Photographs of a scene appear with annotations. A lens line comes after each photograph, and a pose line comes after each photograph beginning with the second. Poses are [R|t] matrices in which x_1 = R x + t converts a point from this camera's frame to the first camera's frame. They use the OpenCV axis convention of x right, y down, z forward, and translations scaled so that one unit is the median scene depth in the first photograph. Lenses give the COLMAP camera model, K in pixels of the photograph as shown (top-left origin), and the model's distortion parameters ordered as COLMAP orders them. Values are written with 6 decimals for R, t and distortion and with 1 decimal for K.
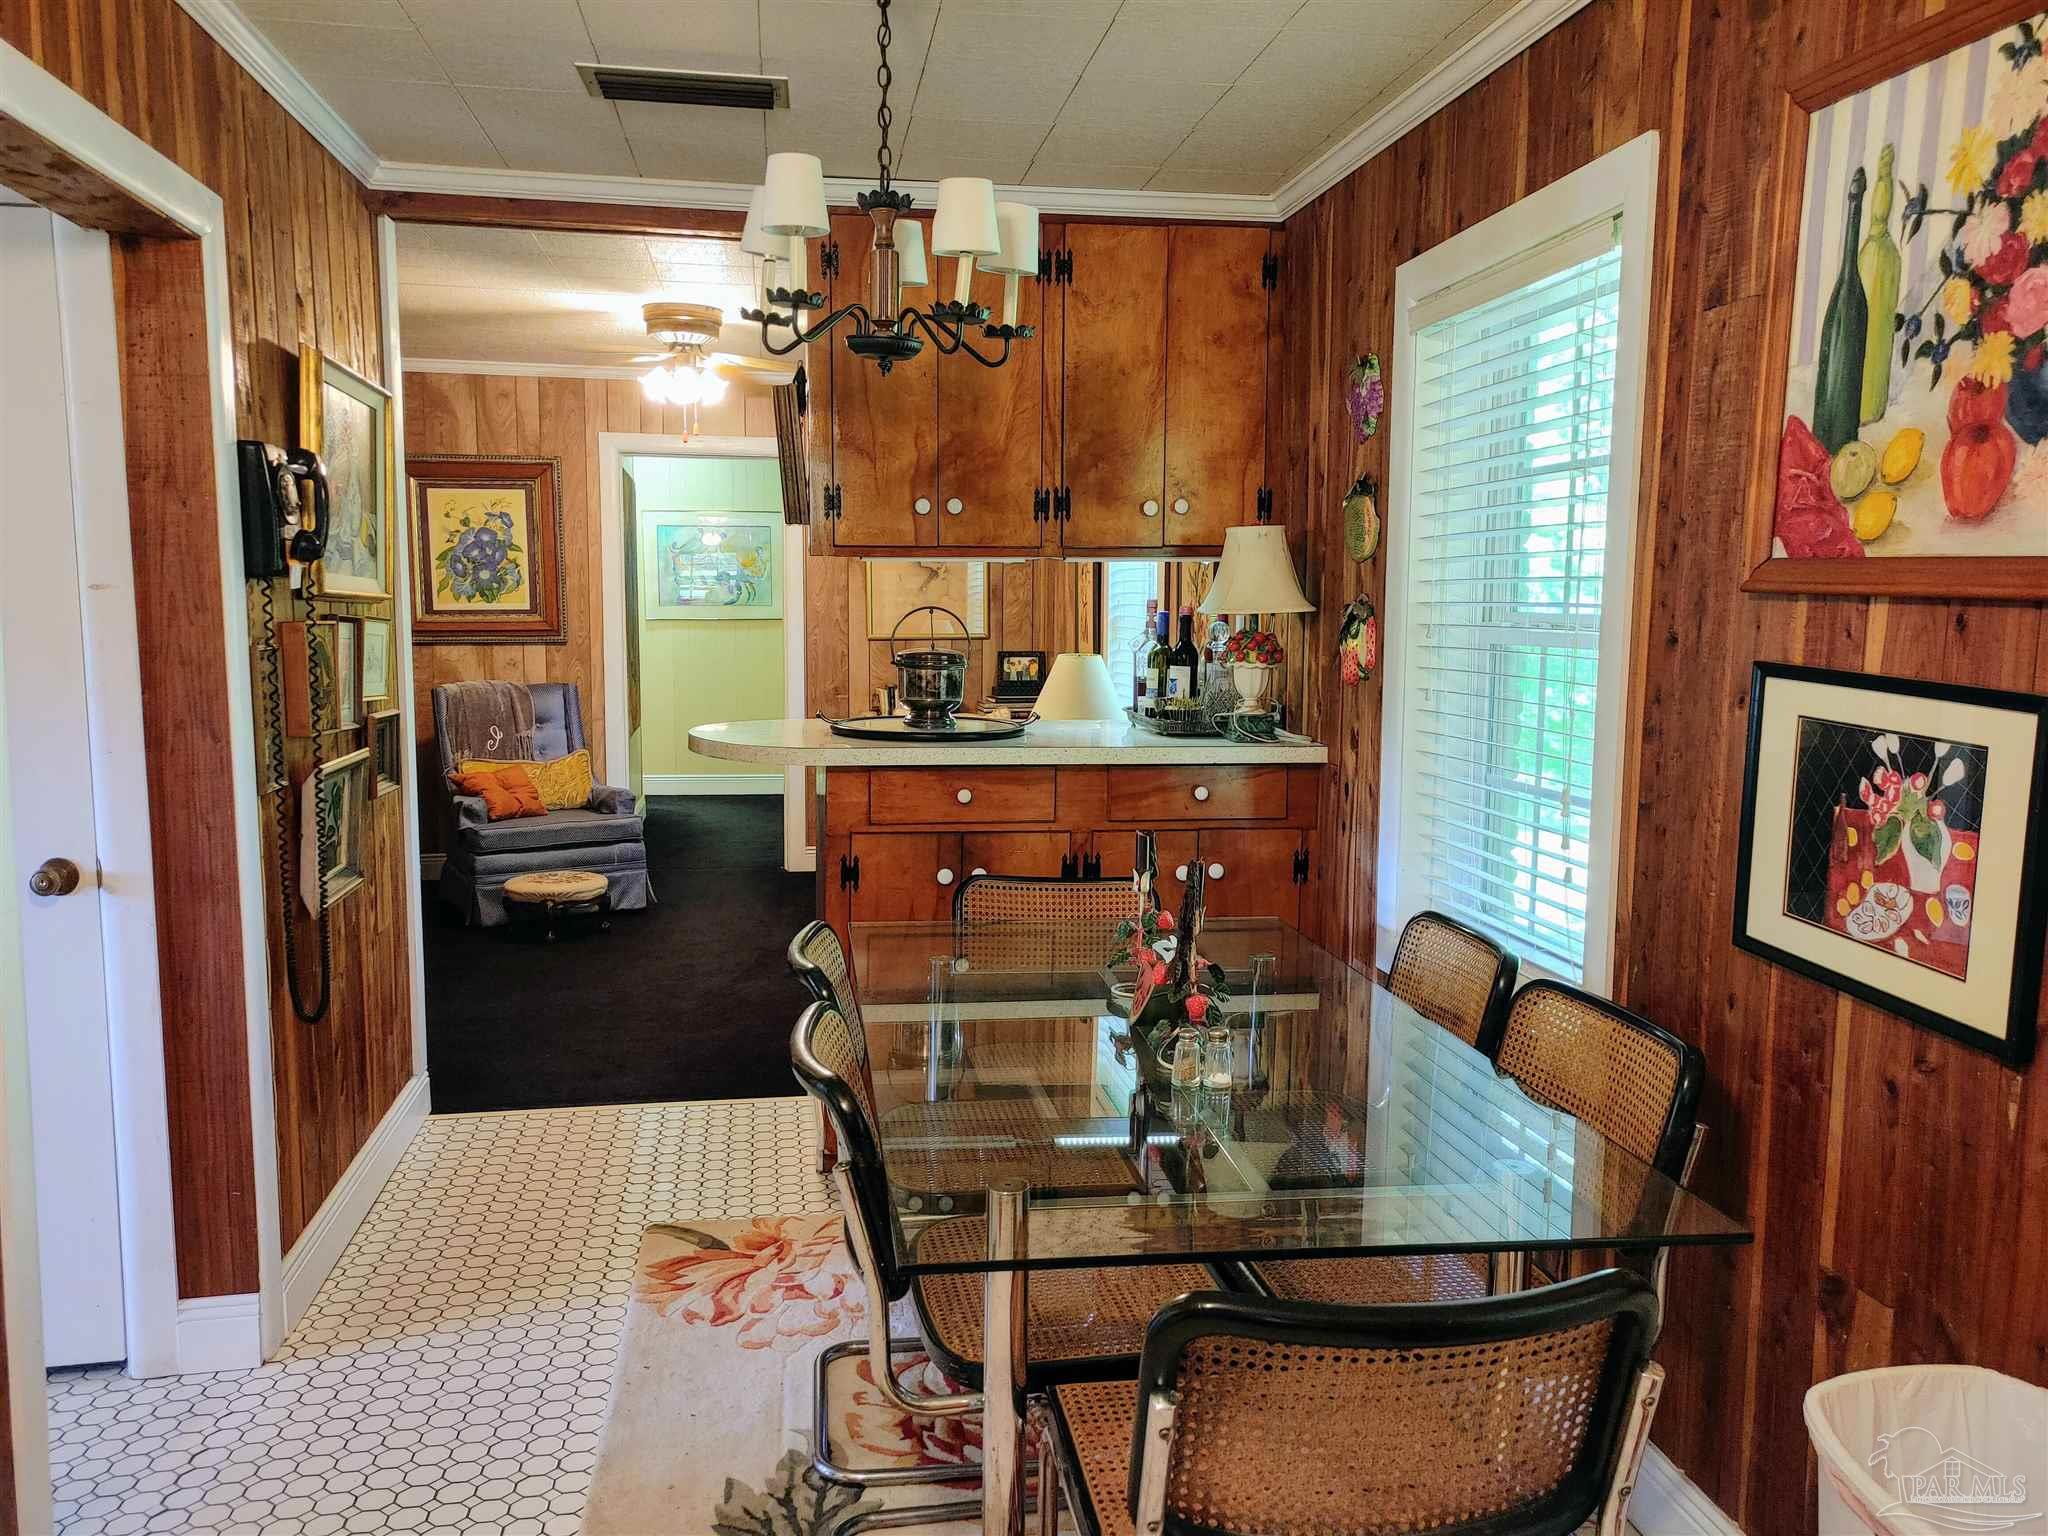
lens RADIAL K [[1575.1, 0, 1025.6], [0, 1575.1, 766.2], [0, 0, 1]] dist [0.041283, -0.021275]
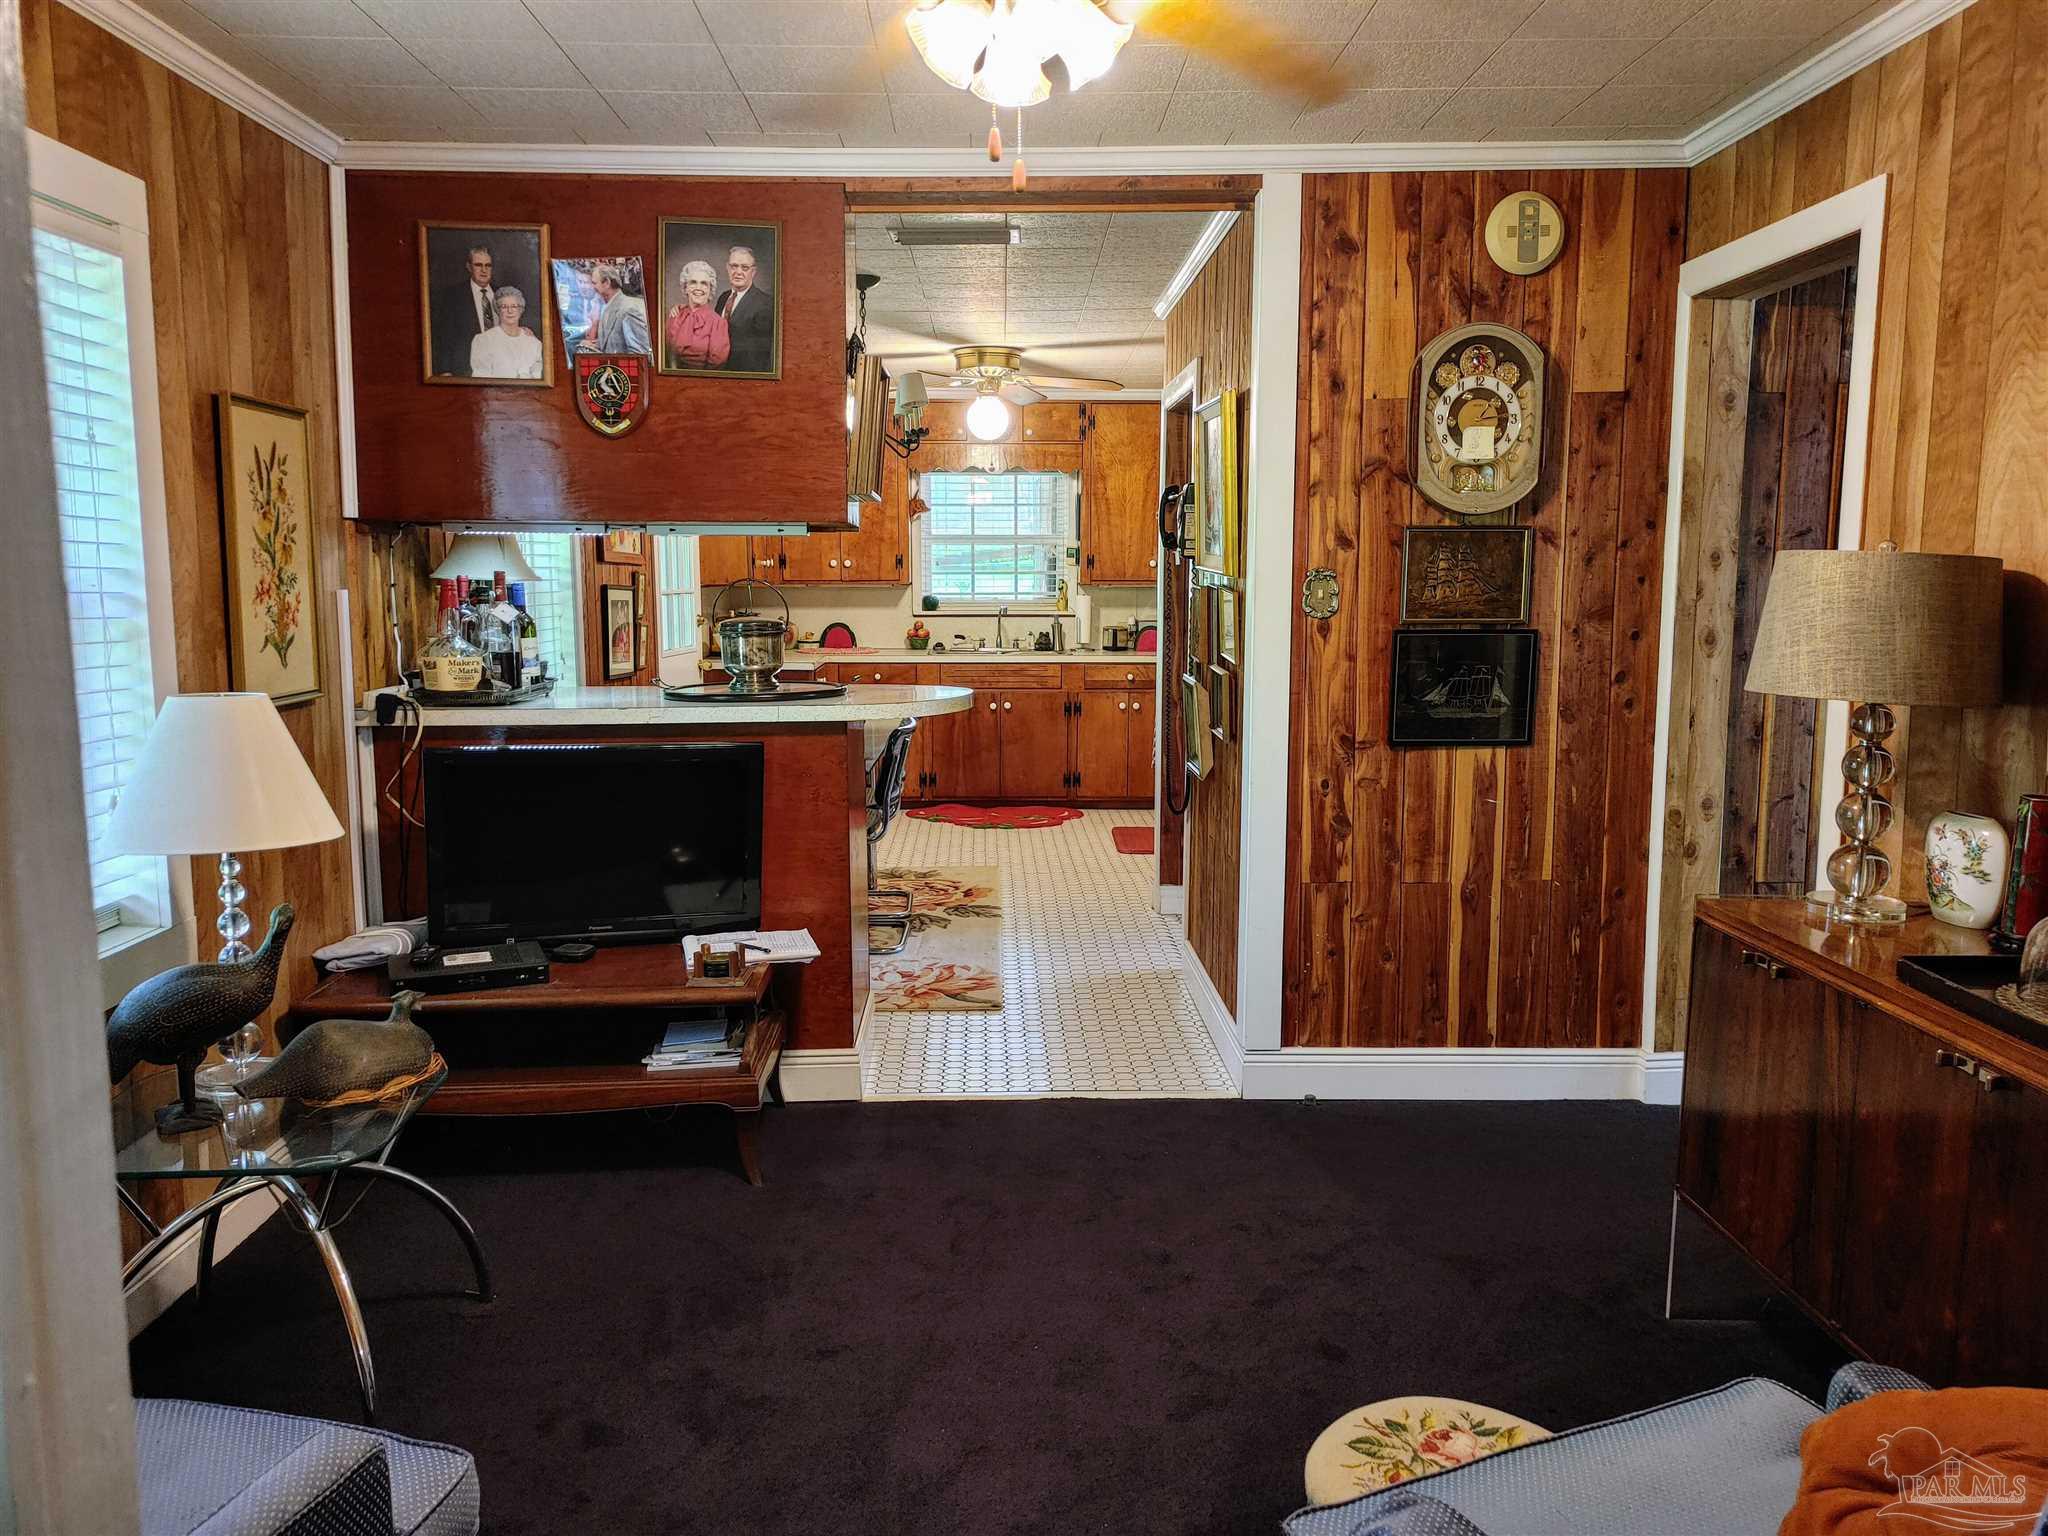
lens RADIAL K [[1575.1, 0, 1030.5], [0, 1575.1, 766.8], [0, 0, 1]] dist [0.041283, -0.021275]
pose [[-0.990930, -0.021884, 0.132586, -0.846390], [0.010260, 0.971449, 0.237026, -0.488166], [-0.133988, 0.236237, -0.962413, 4.358516]]
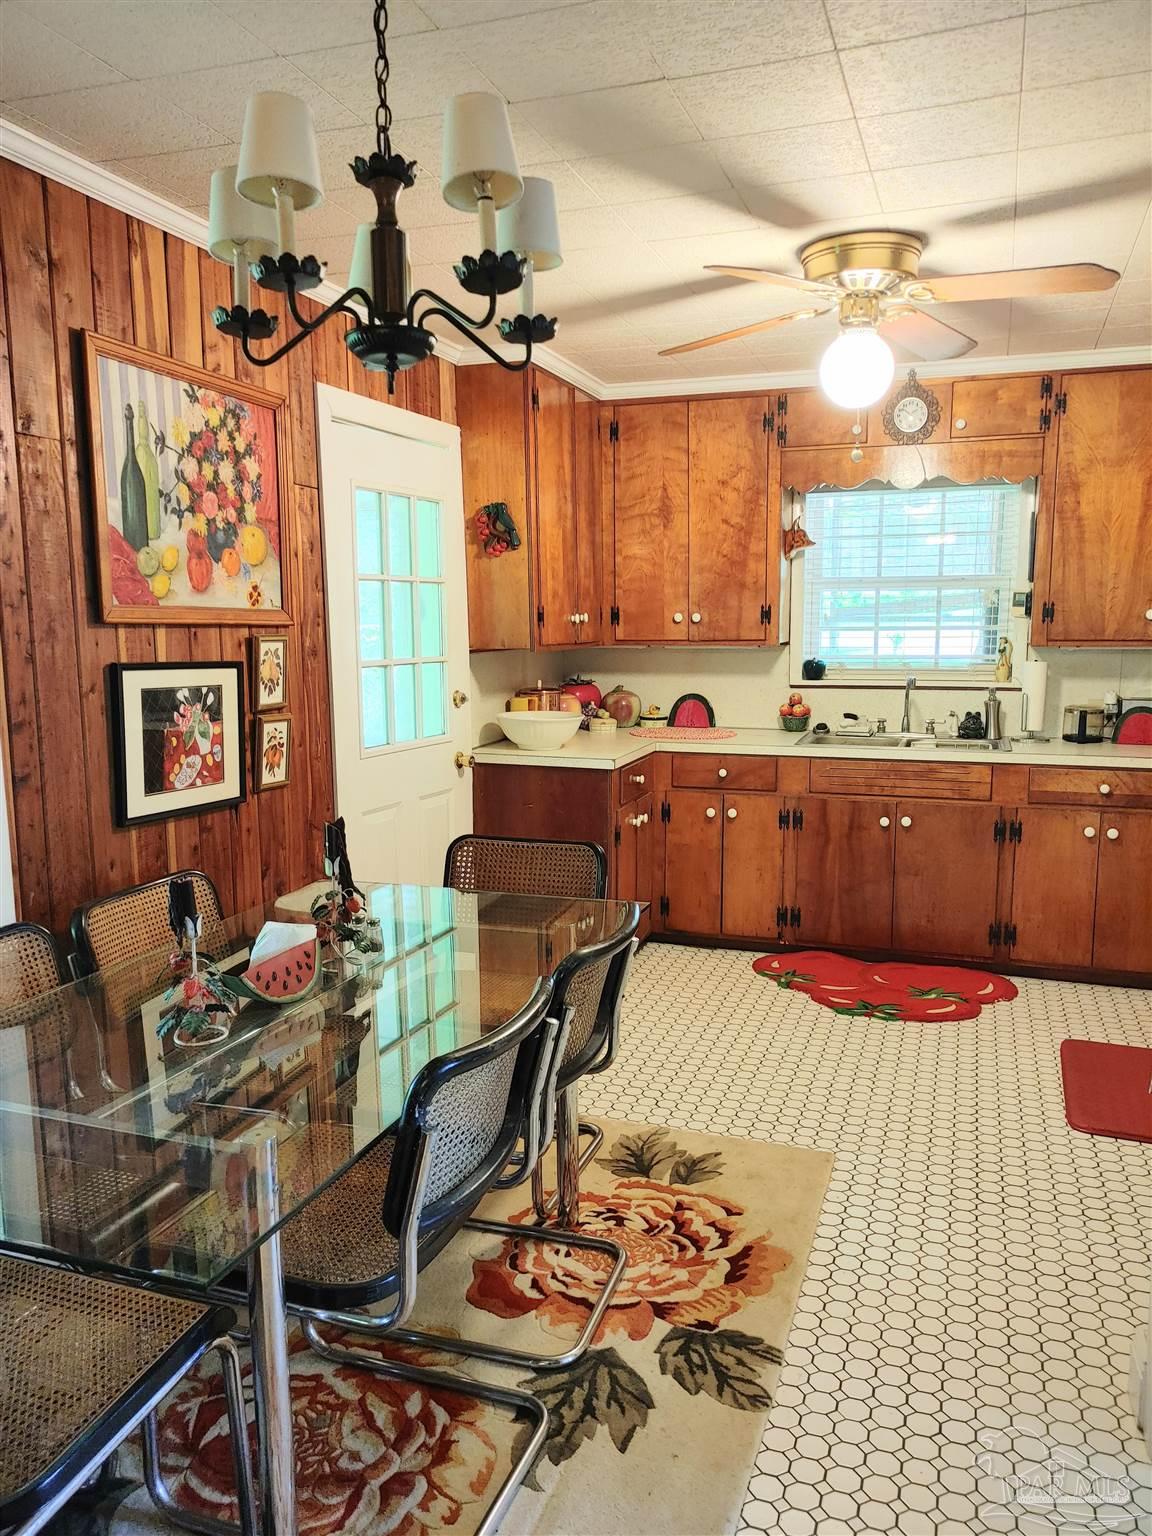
lens RADIAL K [[1181.3, 0, 564.1], [0, 1181.3, 780.9], [0, 0, 1]] dist [0.041283, -0.021275]
pose [[-0.879466, -0.066543, 0.471287, -0.673323], [0.055032, 0.969321, 0.239557, -0.254269], [-0.472770, 0.236618, -0.848823, 2.139466]]
